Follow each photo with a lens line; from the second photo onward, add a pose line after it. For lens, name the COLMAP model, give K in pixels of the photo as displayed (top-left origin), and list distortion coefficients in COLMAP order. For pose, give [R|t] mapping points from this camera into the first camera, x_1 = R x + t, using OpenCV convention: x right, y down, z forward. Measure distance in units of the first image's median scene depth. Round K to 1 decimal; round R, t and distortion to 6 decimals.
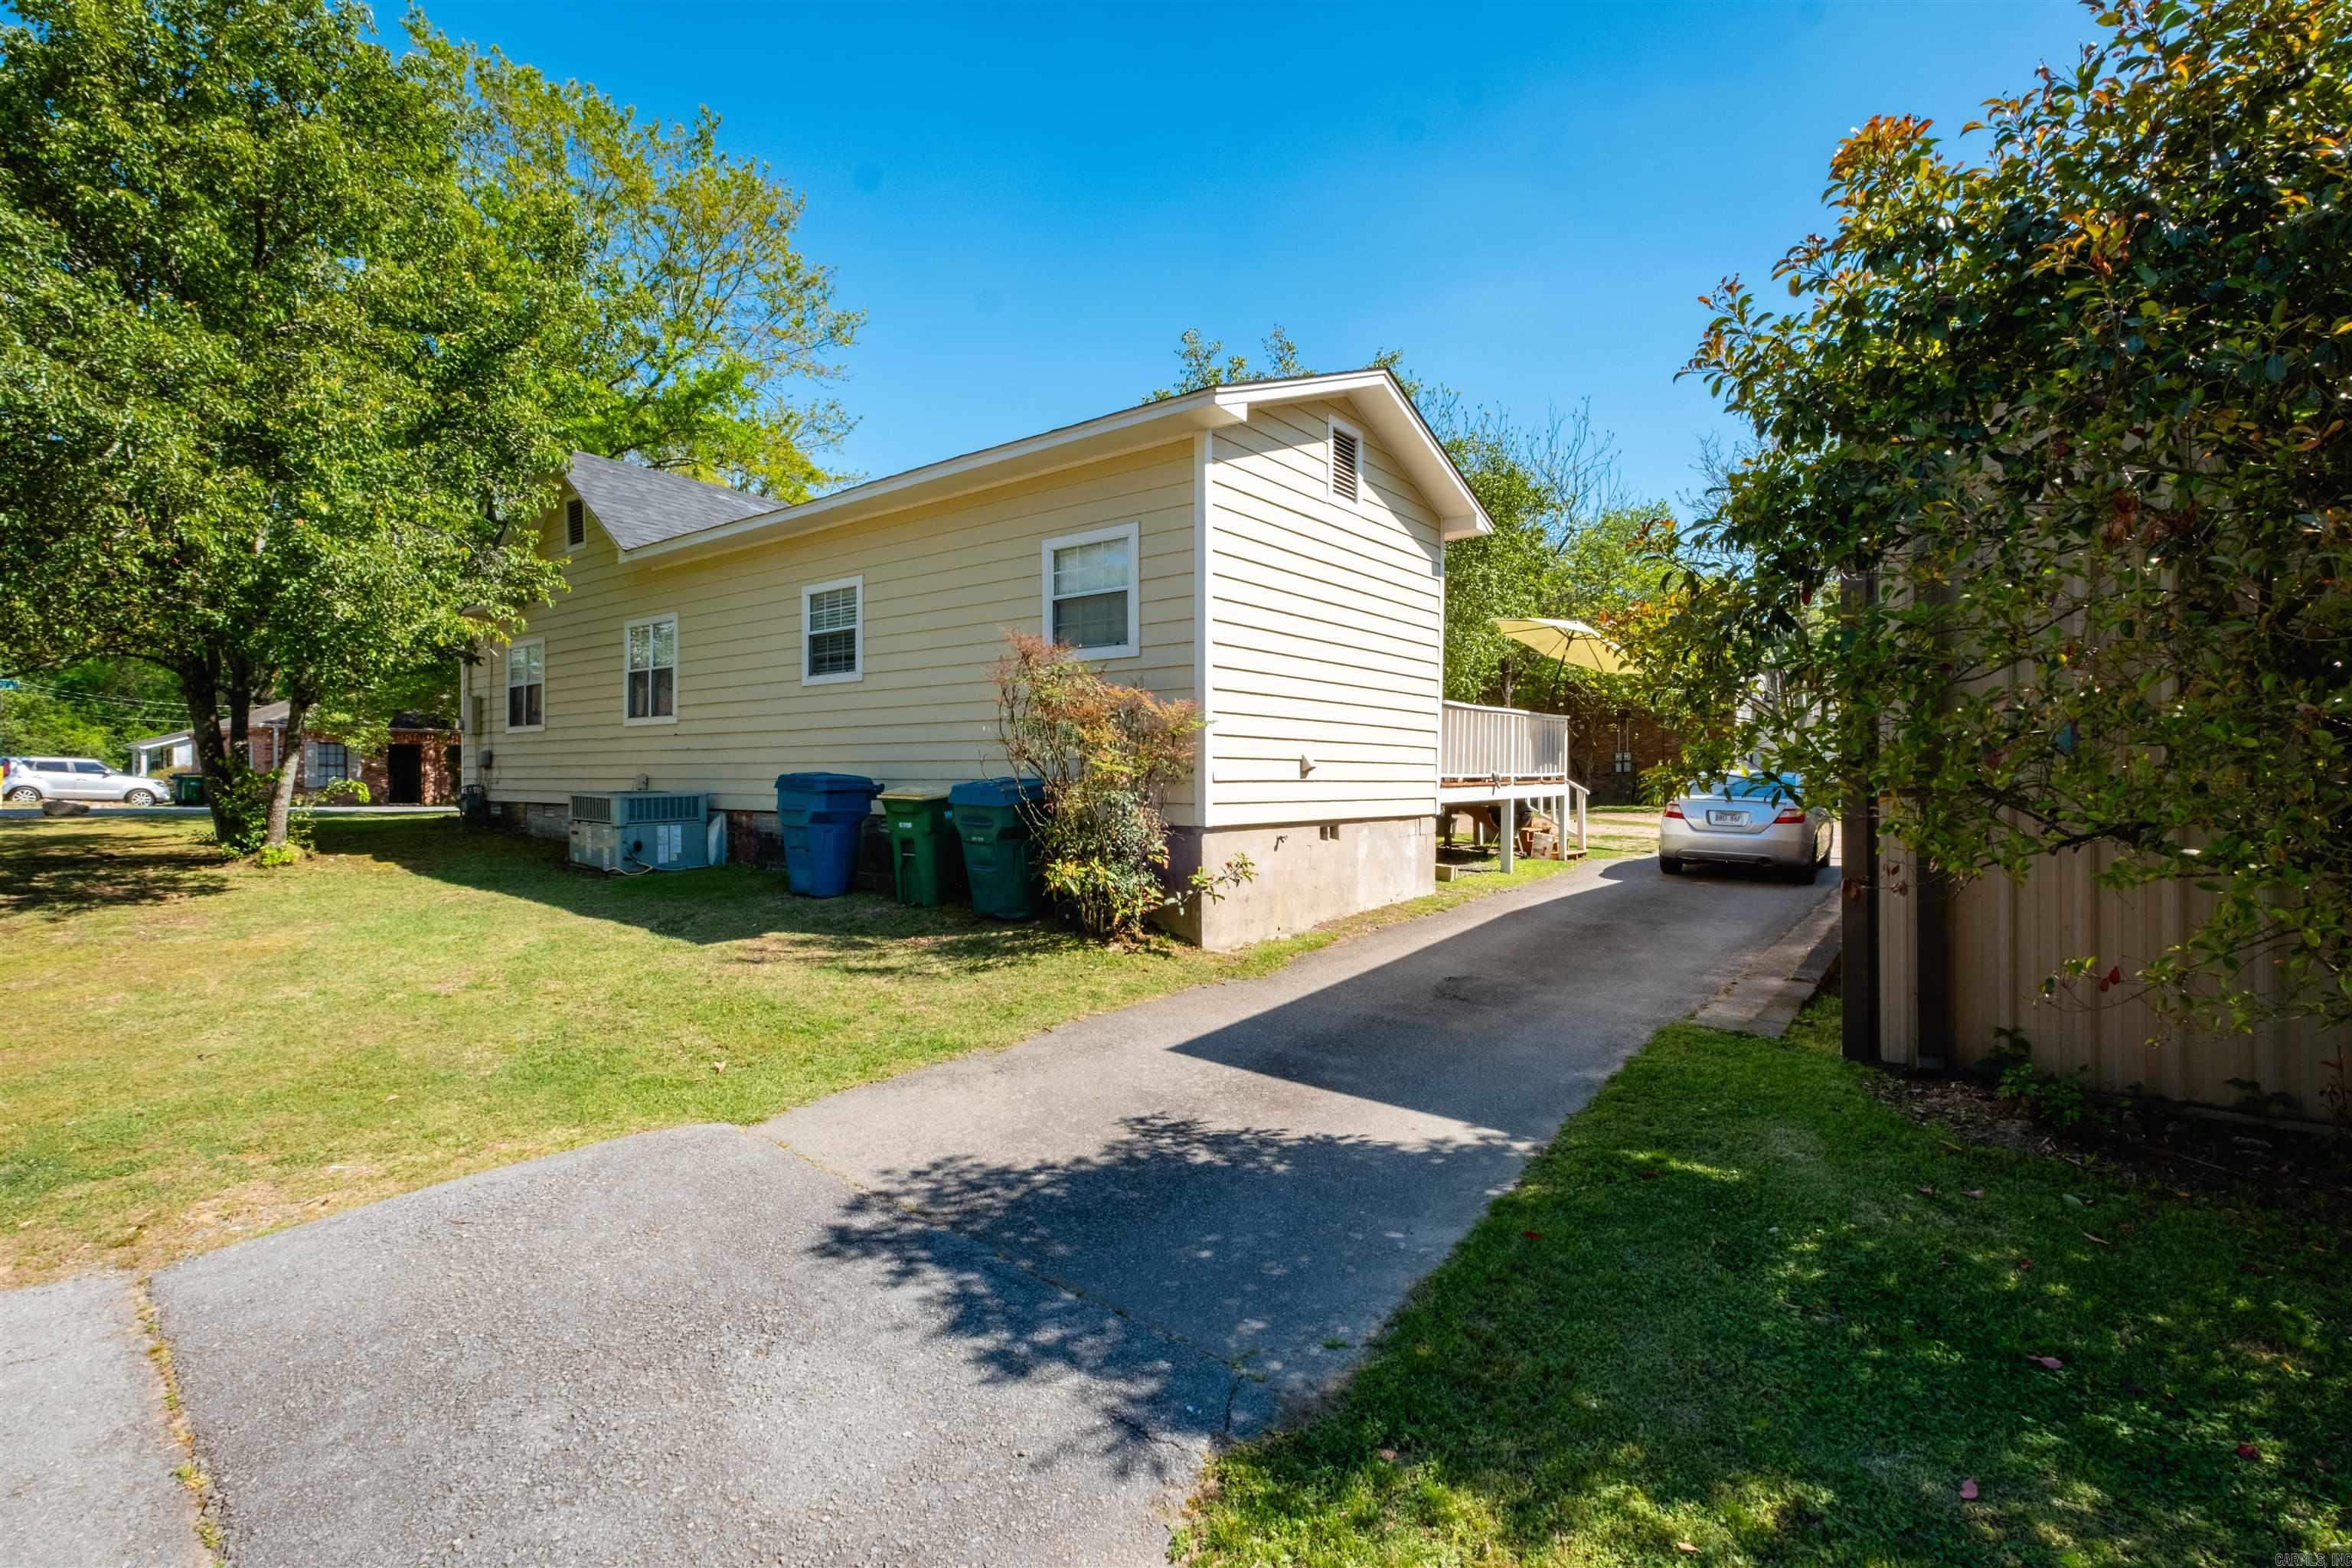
lens RADIAL K [[1007.1, 0, 1159.4], [0, 1007.1, 789.2], [0, 0, 1]] dist [0.001327, -0.002973]
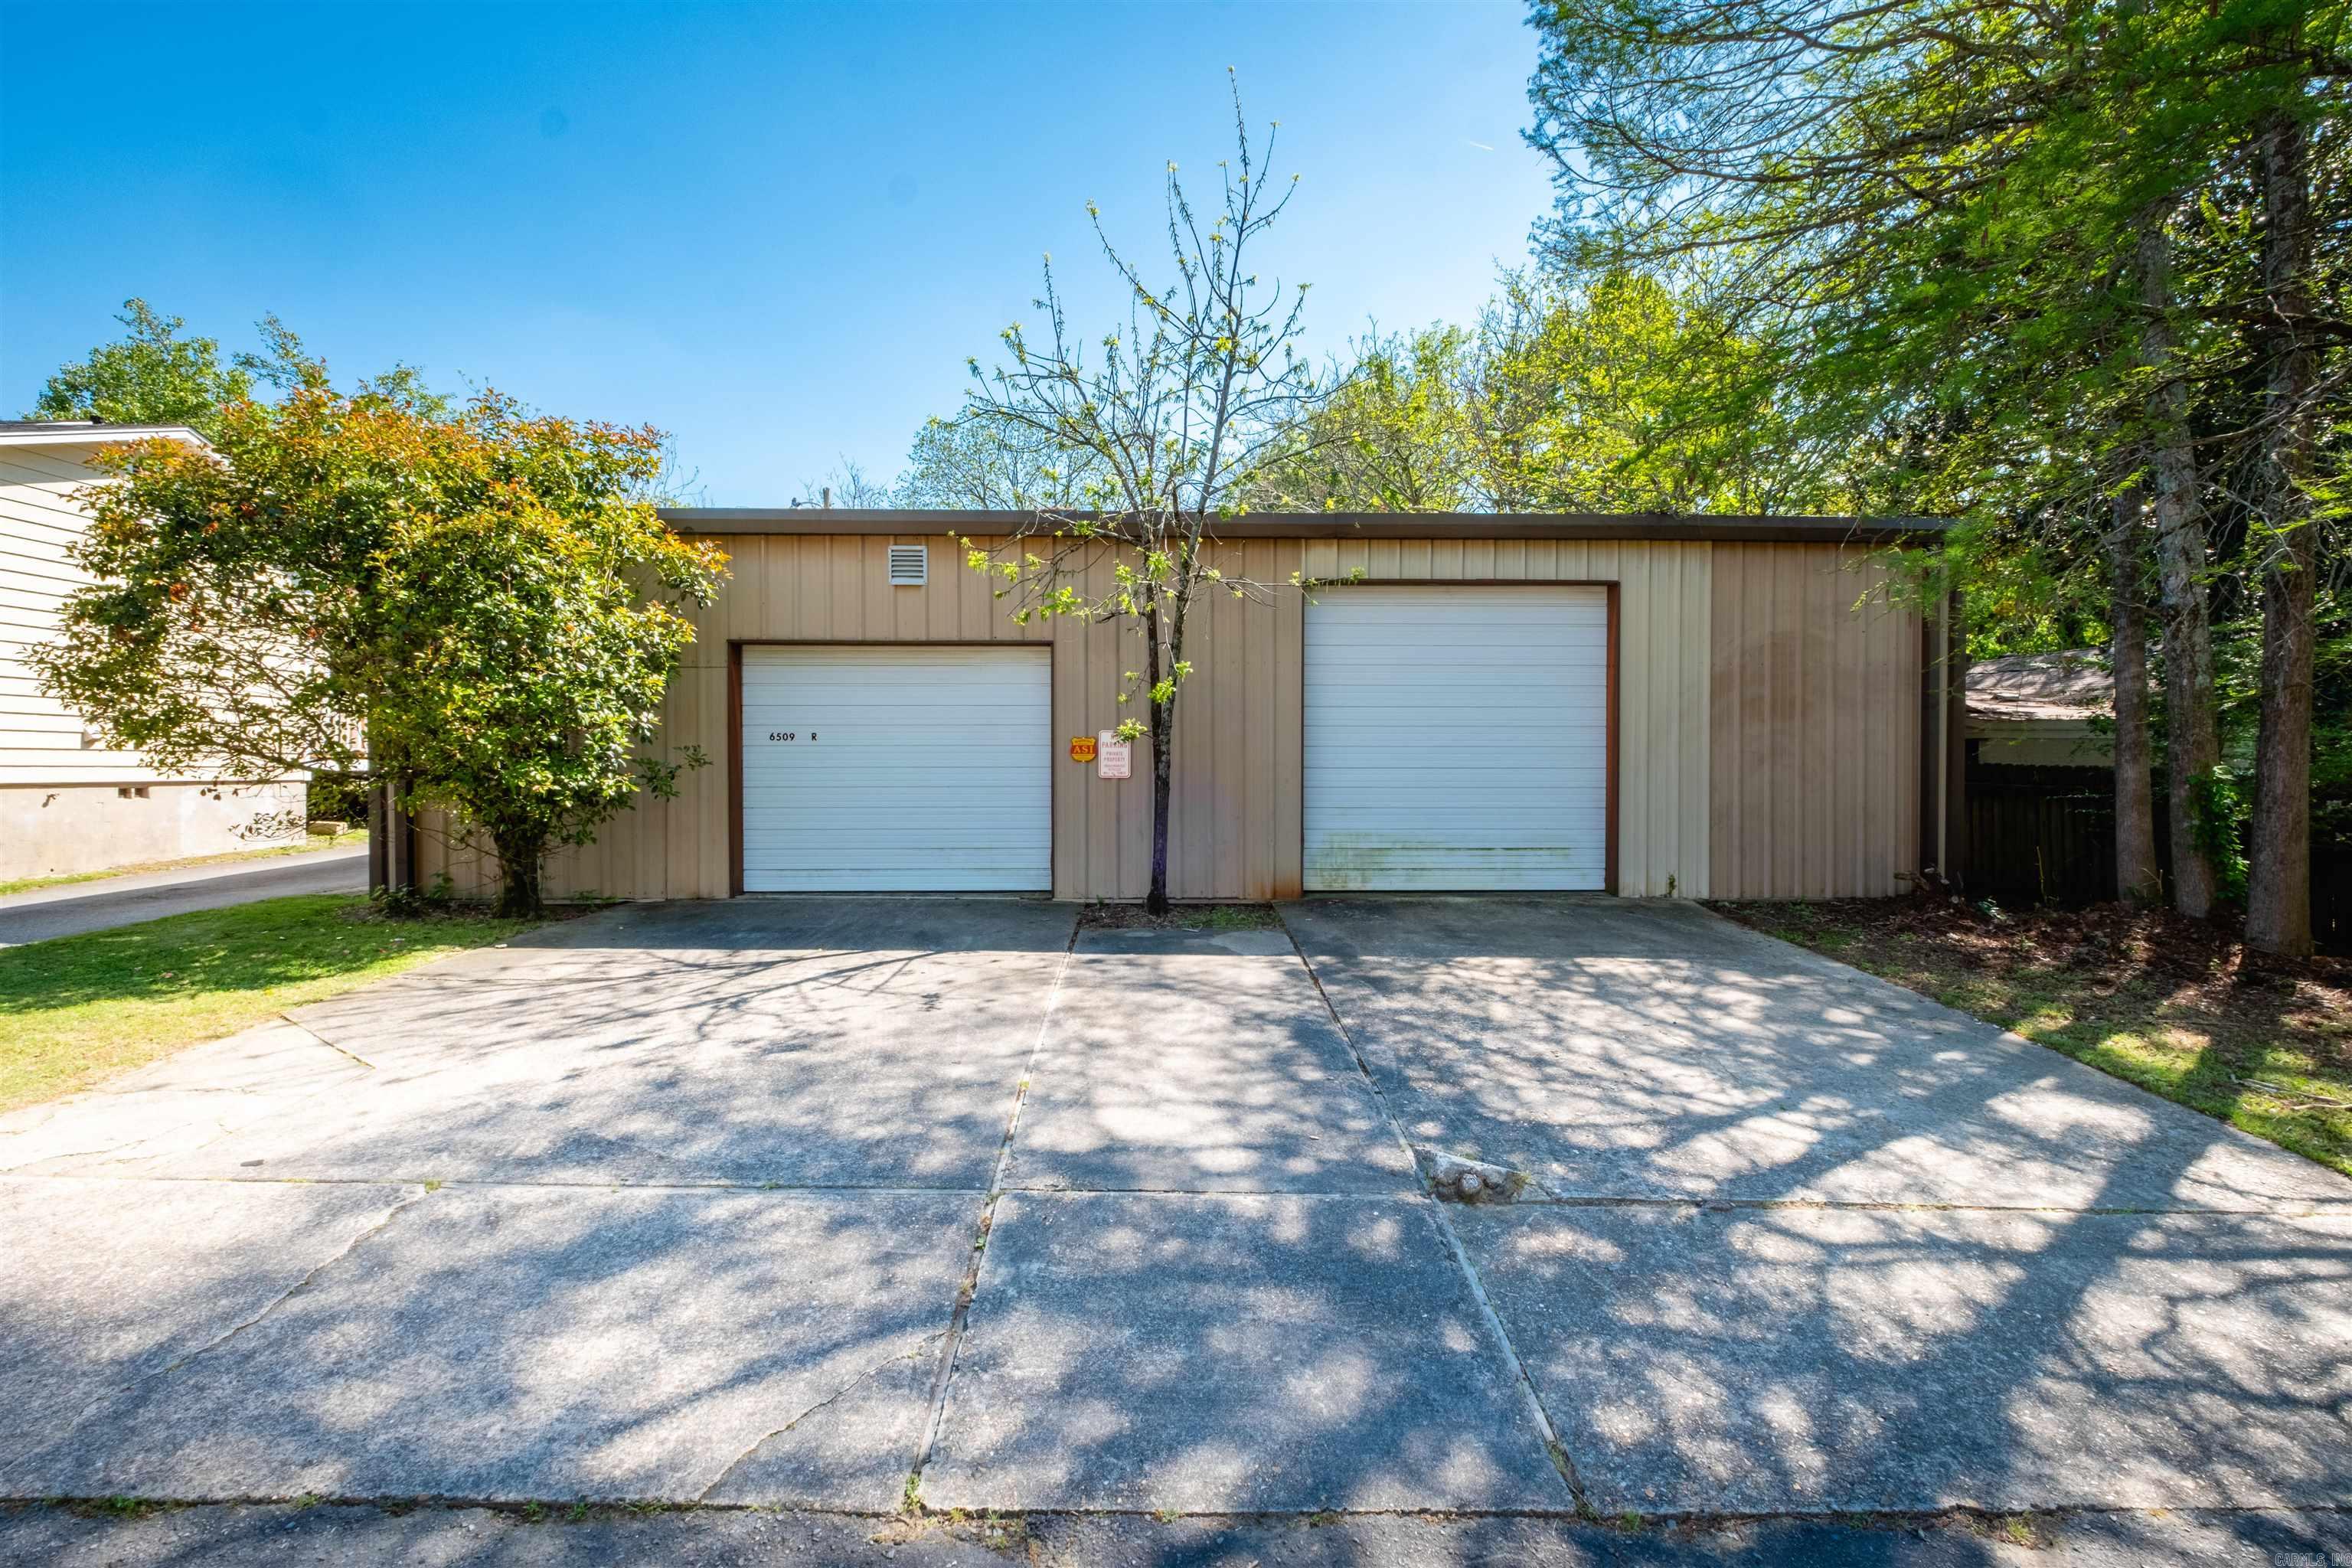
lens RADIAL K [[1007.1, 0, 1178.6], [0, 1007.1, 775.1], [0, 0, 1]] dist [0.001327, -0.002973]
pose [[0.779679, -0.005487, 0.626155, 0.339862], [0.008001, 0.999967, -0.001200, 0.028678], [-0.626128, 0.005946, 0.779698, -0.644415]]
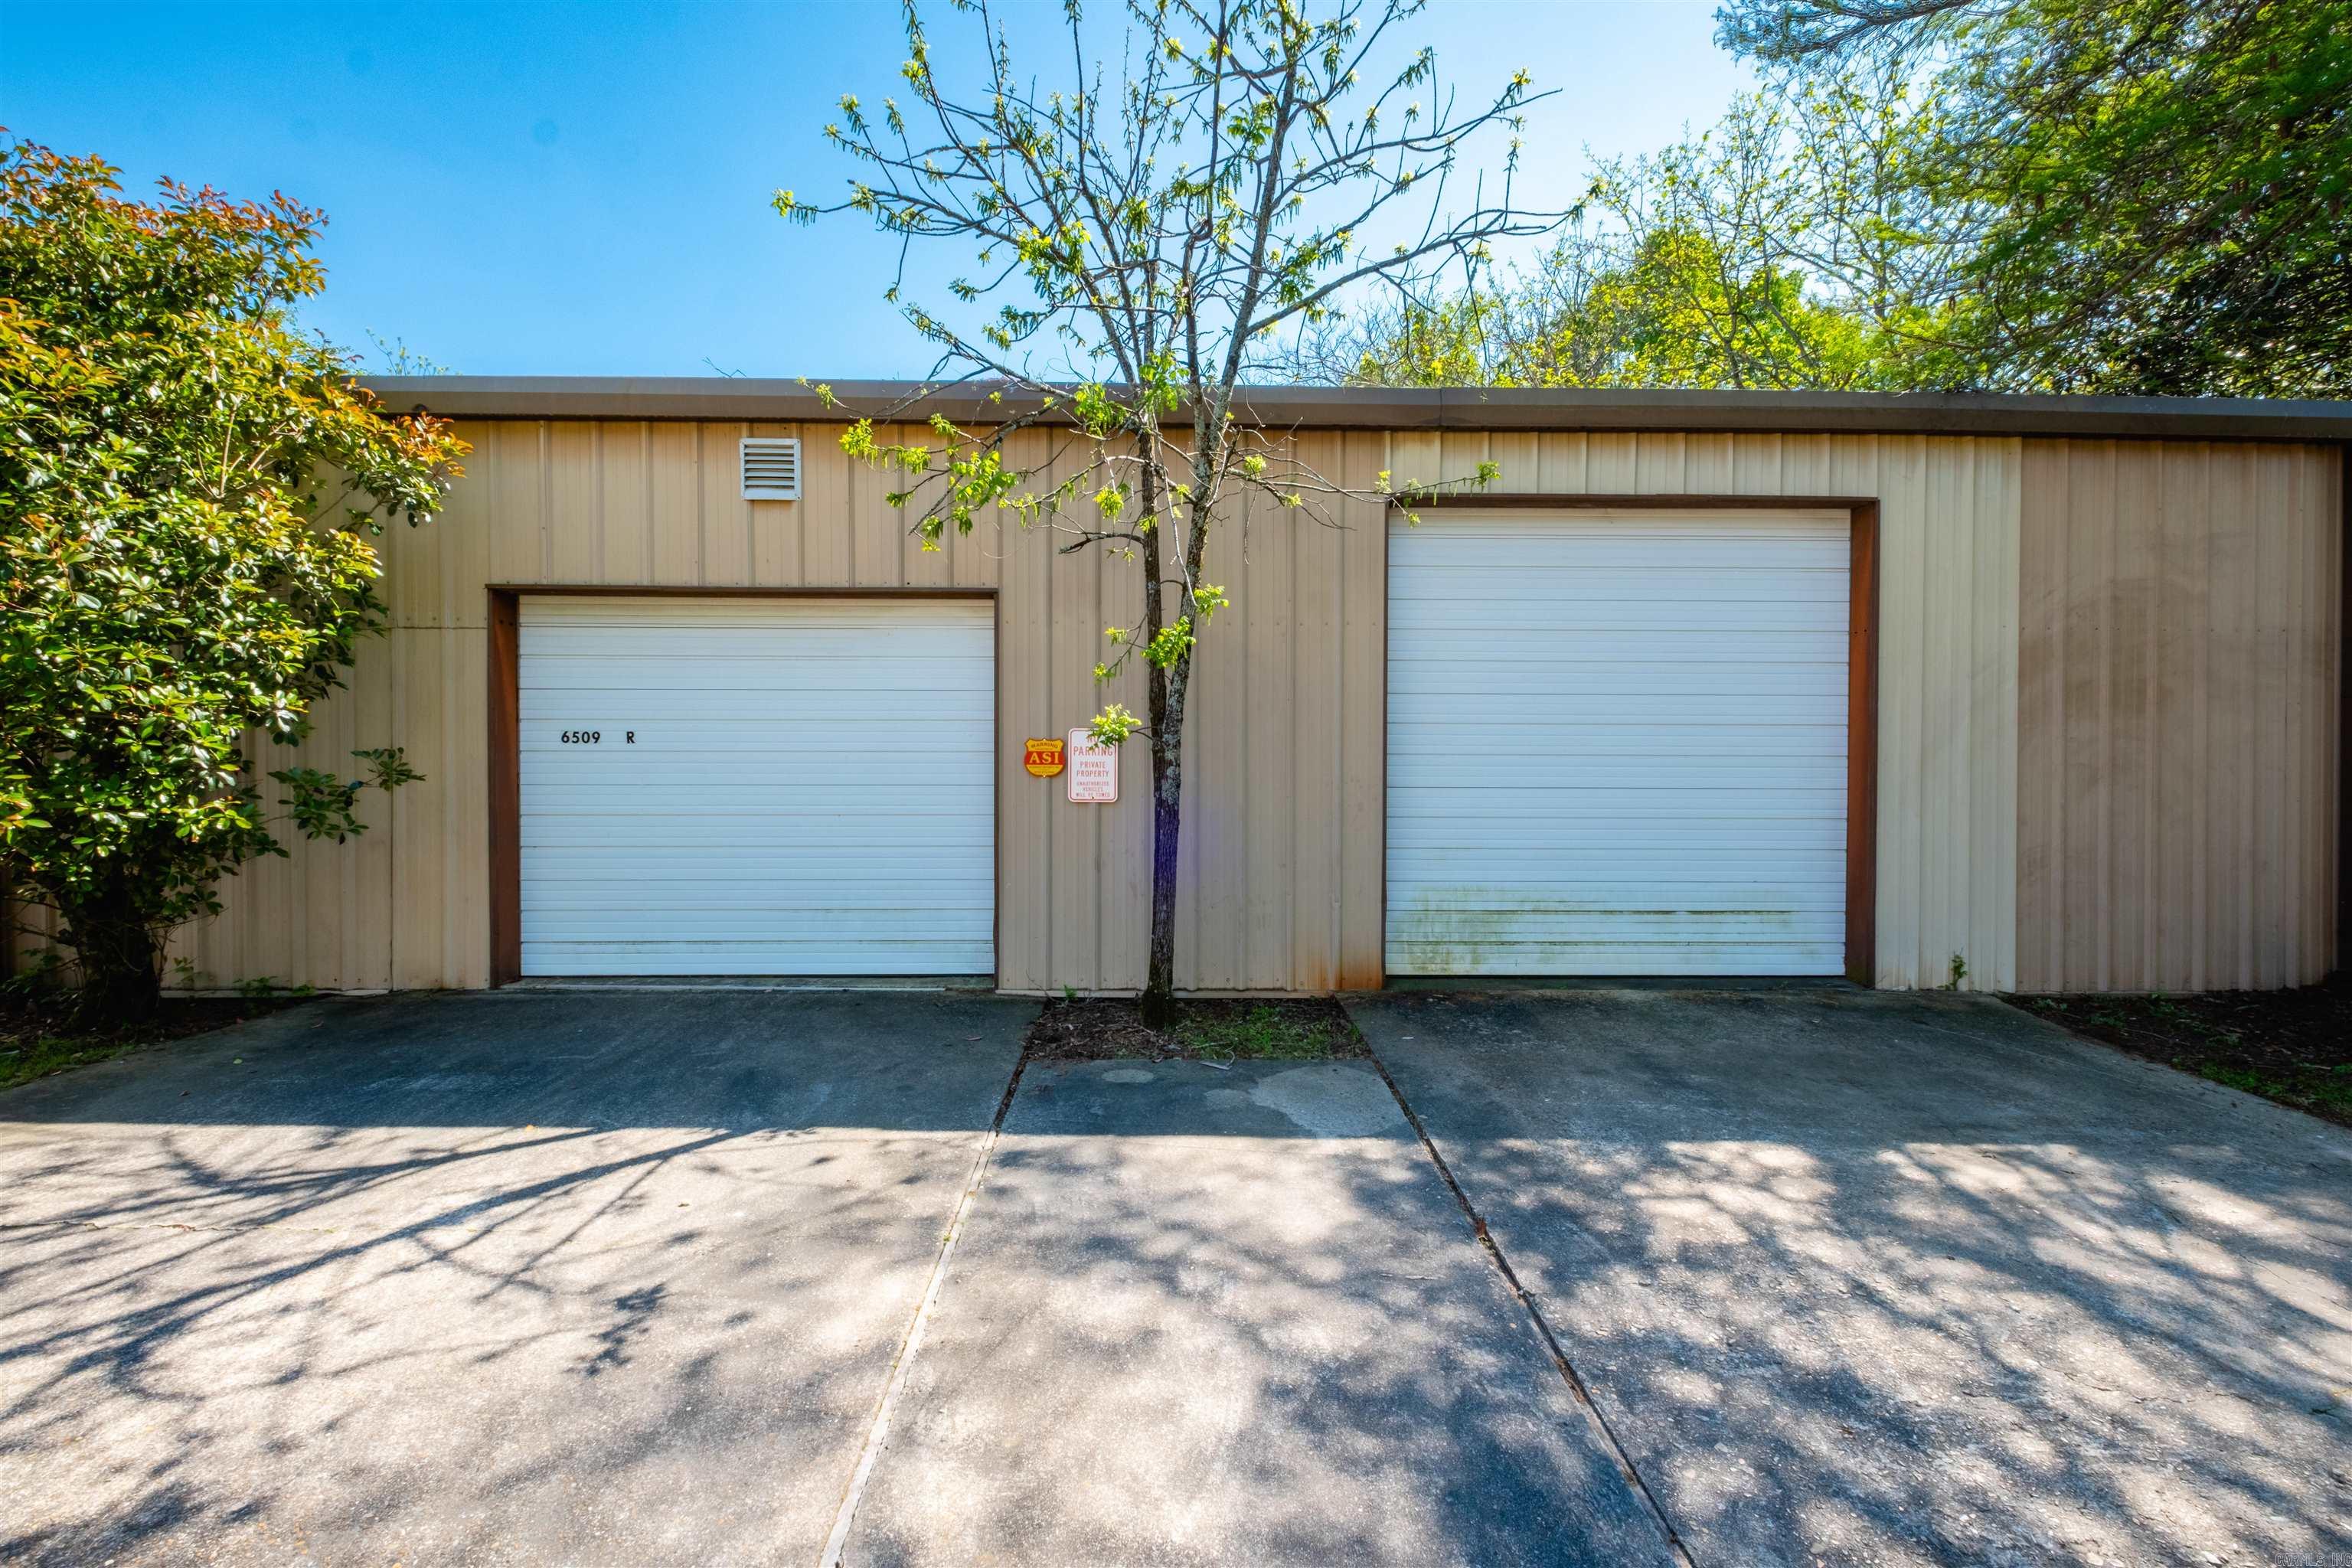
lens RADIAL K [[1007.1, 0, 1177.1], [0, 1007.1, 784.0], [0, 0, 1]] dist [0.001327, -0.002973]
pose [[0.782116, -0.001812, 0.623131, 0.535729], [0.005151, 0.999980, -0.003559, 0.021562], [-0.623112, 0.005993, 0.782110, -0.390080]]
